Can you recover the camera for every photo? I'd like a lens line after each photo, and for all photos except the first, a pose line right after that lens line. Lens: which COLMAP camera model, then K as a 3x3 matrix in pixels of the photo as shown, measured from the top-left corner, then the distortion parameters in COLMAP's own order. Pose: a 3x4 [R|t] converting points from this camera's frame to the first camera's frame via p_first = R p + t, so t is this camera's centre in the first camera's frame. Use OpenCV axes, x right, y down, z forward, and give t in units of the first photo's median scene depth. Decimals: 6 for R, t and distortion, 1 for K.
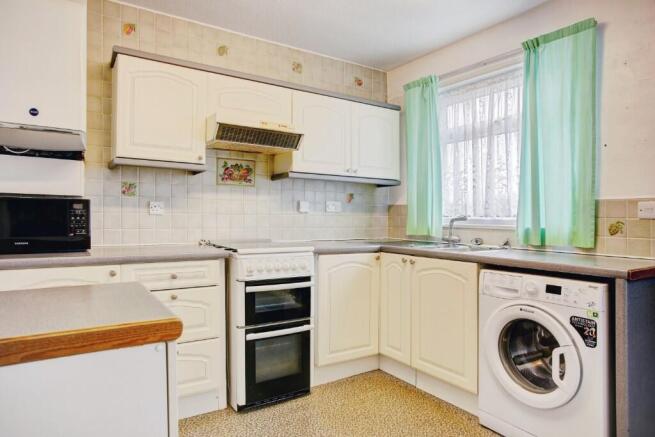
lens RADIAL K [[408.1, 0, 327.5], [0, 408.1, 218.5], [0, 0, 1]] dist [-0.037464, 0.002000]
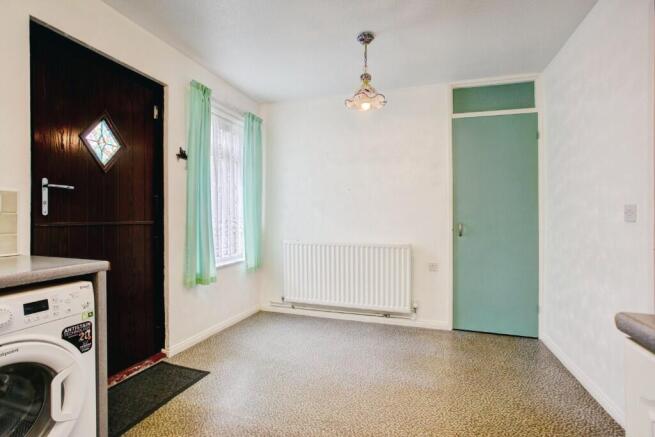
lens RADIAL K [[321.2, 0, 327.5], [0, 321.2, 218.5], [0, 0, 1]] dist [0.000158, 0.000032]
pose [[-0.636237, -0.006137, 0.771469, -0.255862], [0.002020, 0.999952, 0.009620, 0.004510], [-0.771491, 0.007679, -0.636194, 0.960567]]
